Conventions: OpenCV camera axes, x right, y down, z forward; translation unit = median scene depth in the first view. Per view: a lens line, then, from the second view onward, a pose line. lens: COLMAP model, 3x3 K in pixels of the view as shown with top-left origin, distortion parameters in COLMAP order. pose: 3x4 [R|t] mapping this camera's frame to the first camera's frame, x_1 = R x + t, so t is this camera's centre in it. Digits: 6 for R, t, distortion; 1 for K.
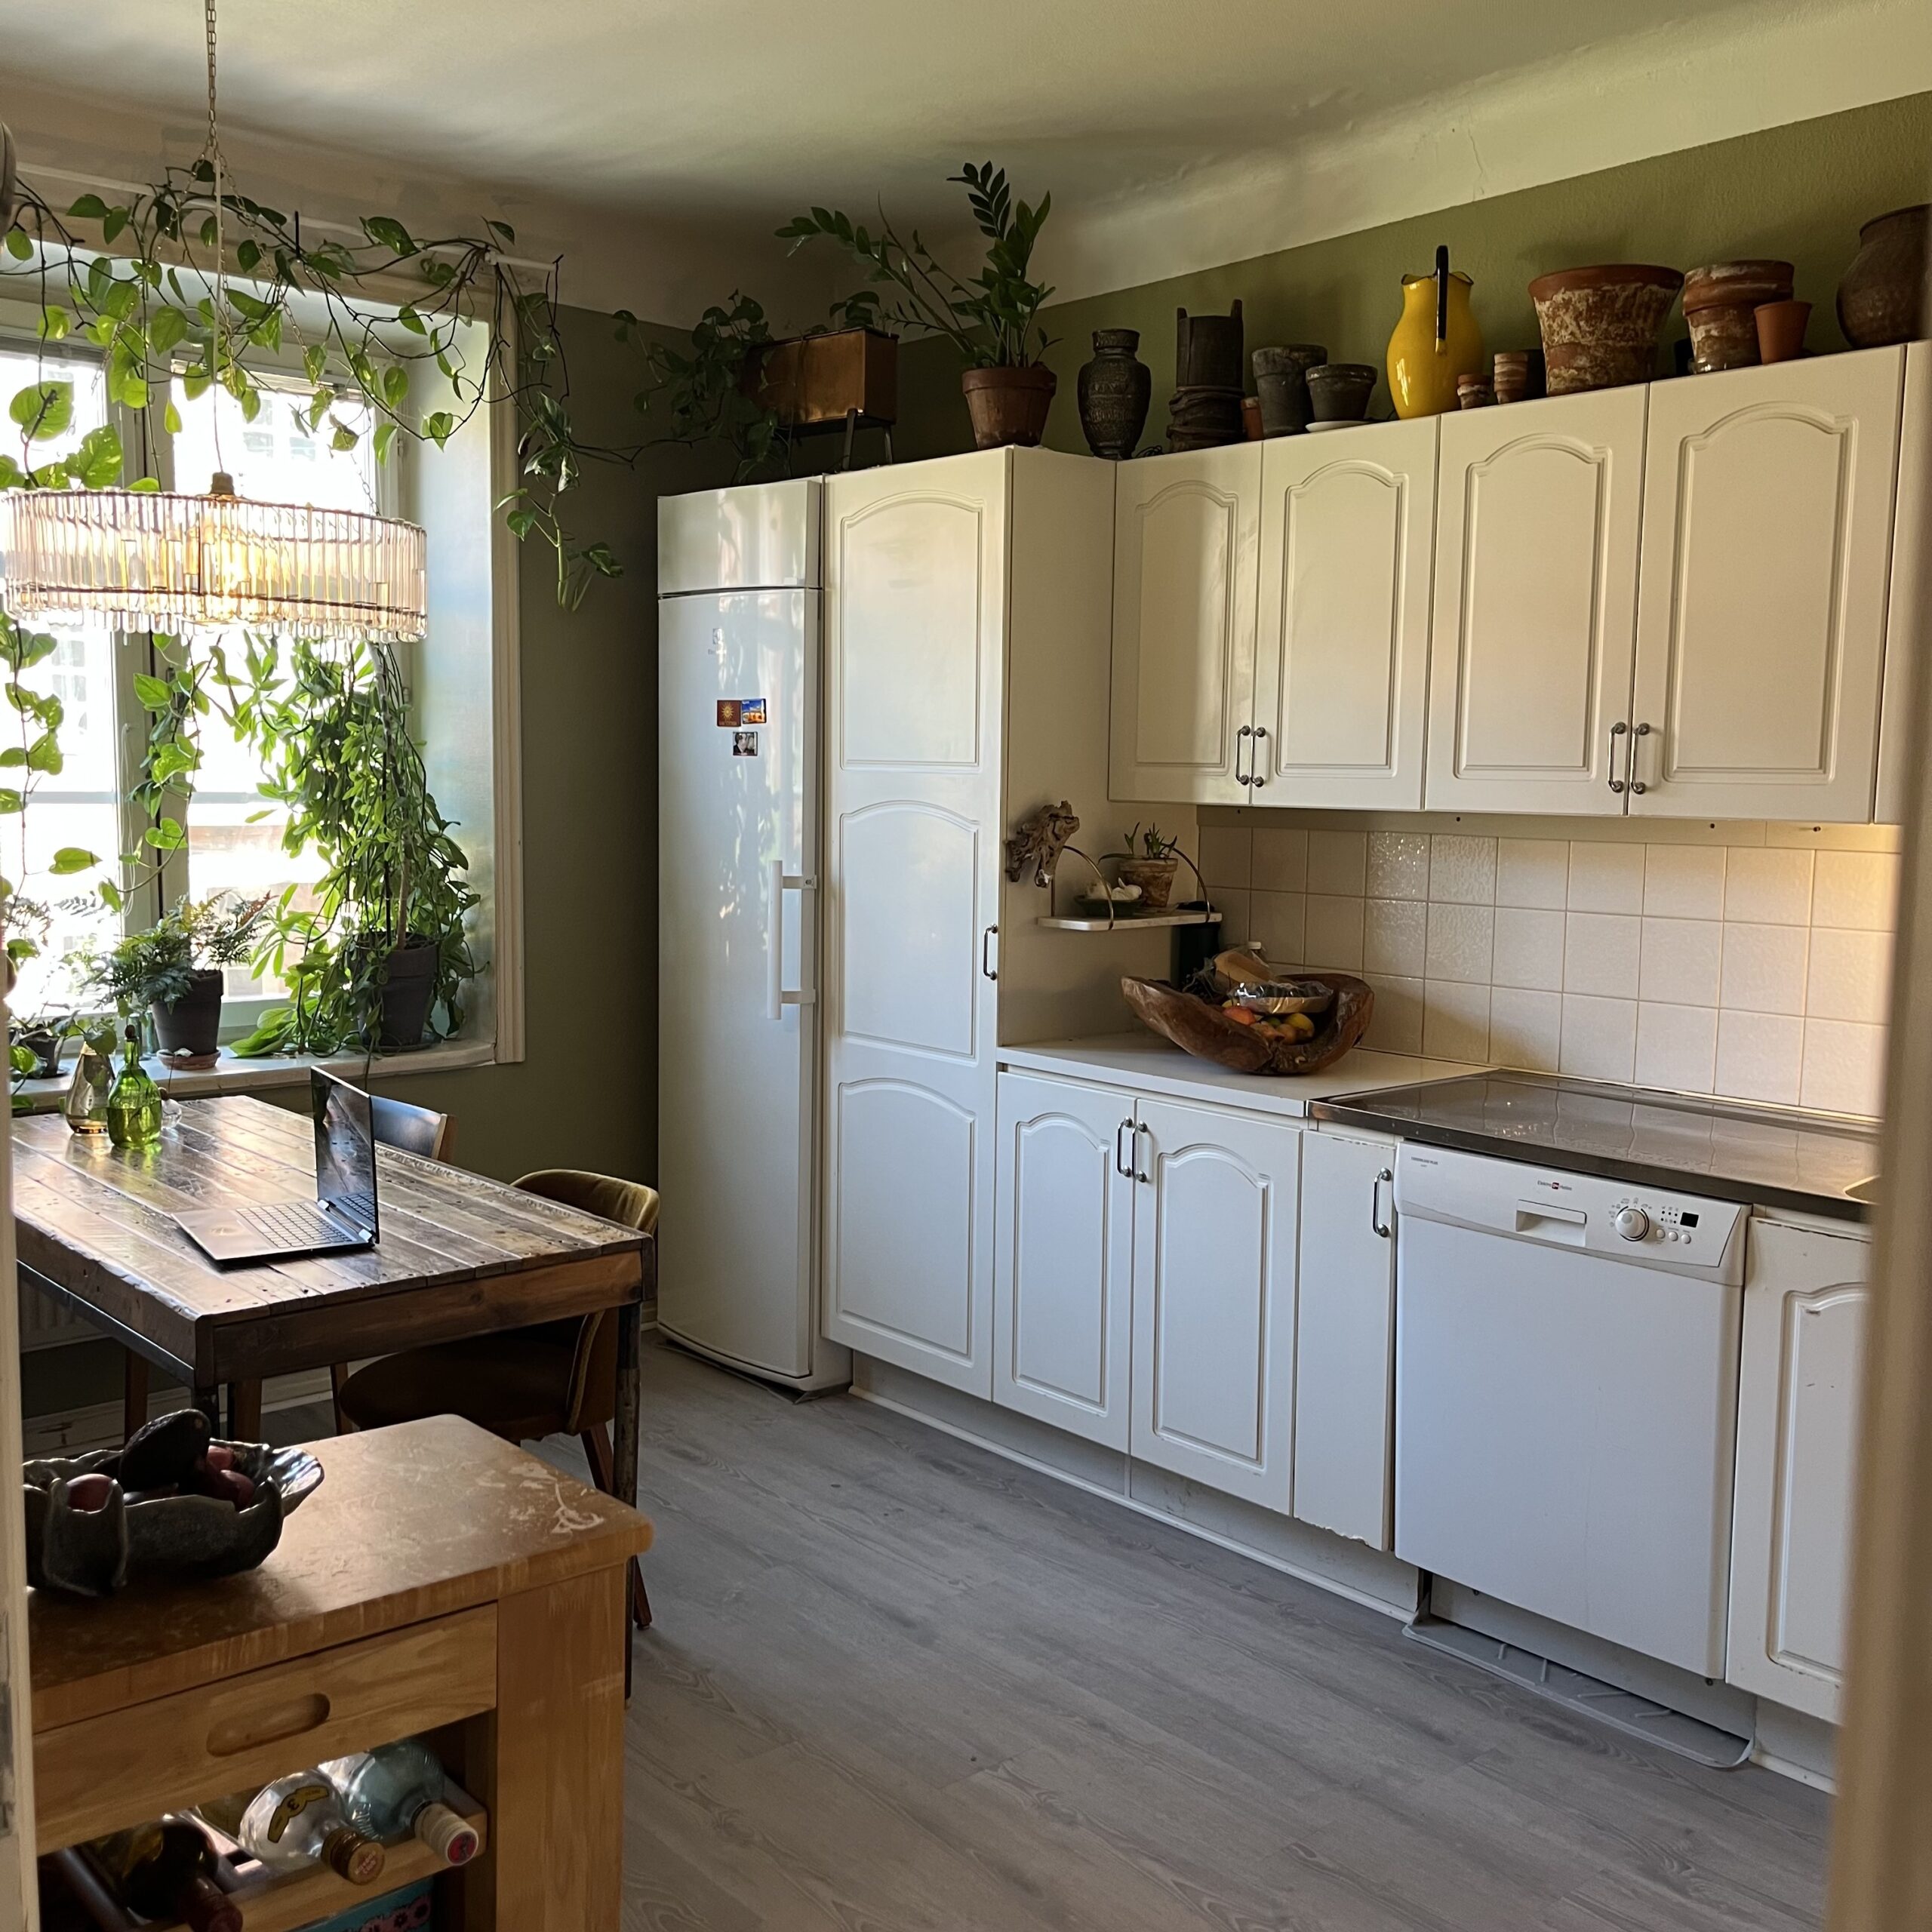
lens RADIAL K [[1971.2, 0, 966.0], [0, 1971.2, 966.0], [0, 0, 1]] dist [0.009474, 0.049253]
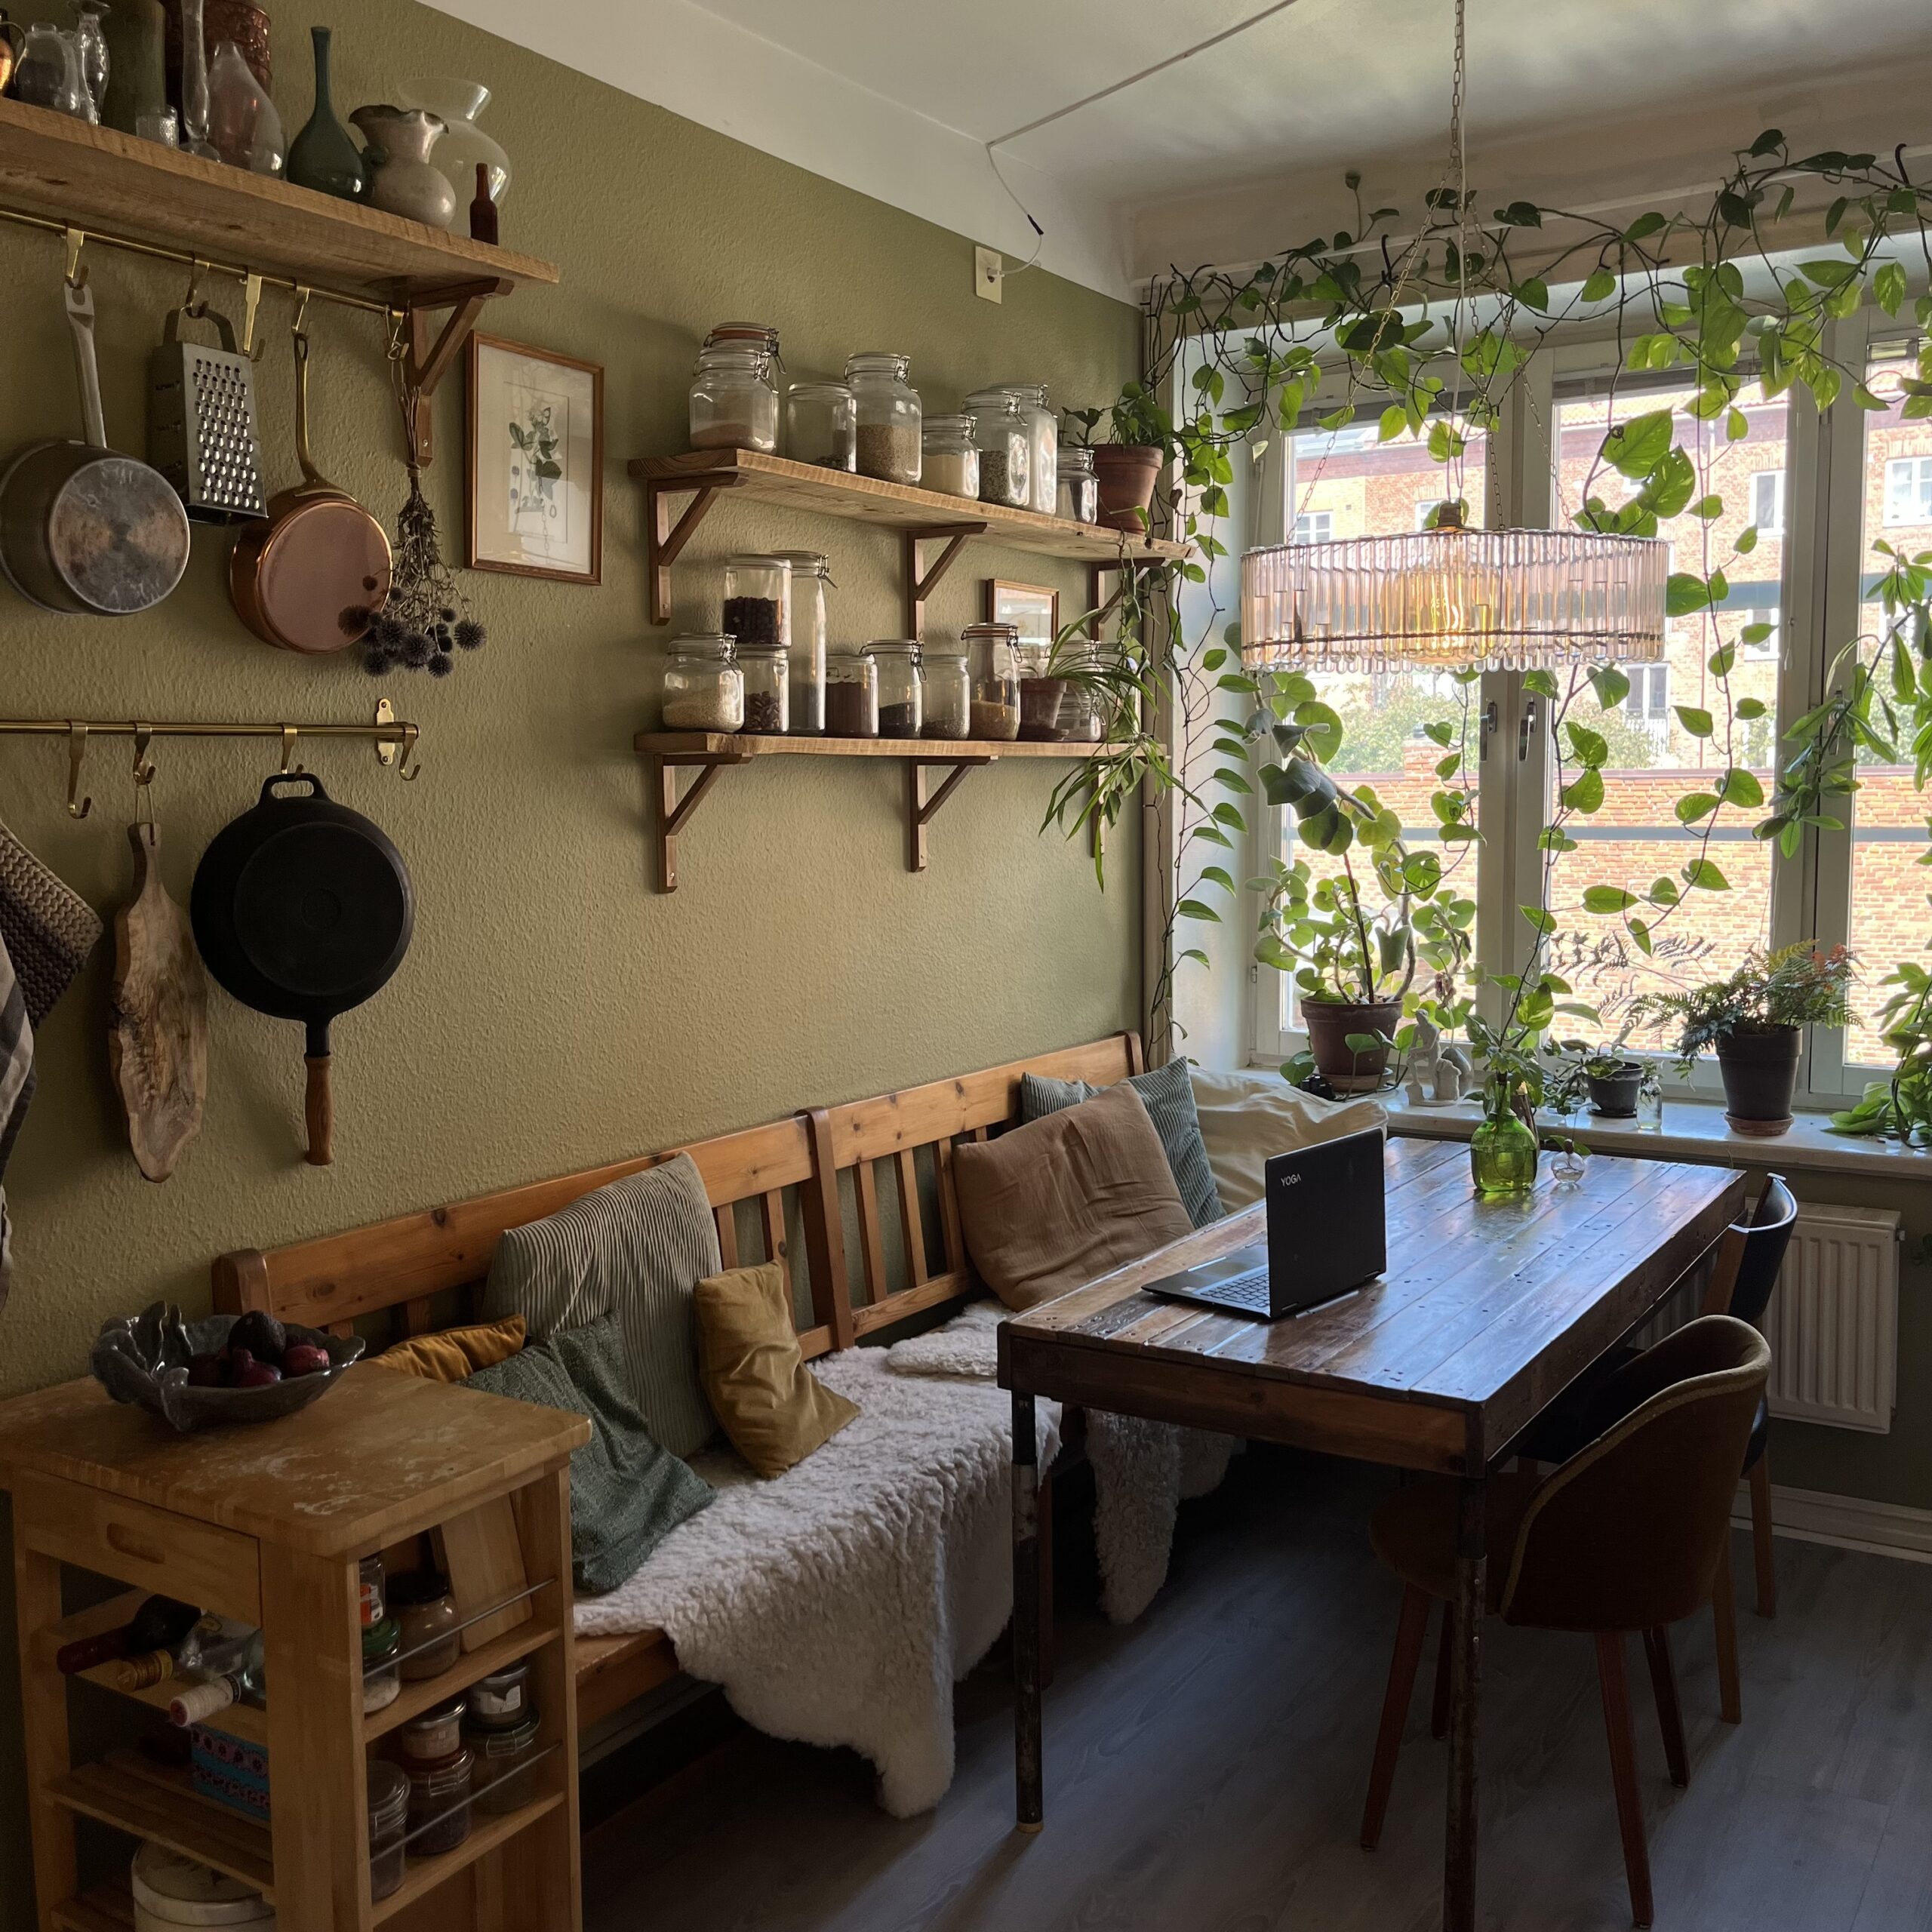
lens RADIAL K [[1971.2, 0, 966.0], [0, 1971.2, 966.0], [0, 0, 1]] dist [0.009474, 0.049253]
pose [[0.301134, 0.076018, -0.950547, 0.392551], [-0.083360, 0.995100, 0.053172, -0.046780], [0.949931, 0.063226, 0.305995, 0.404181]]
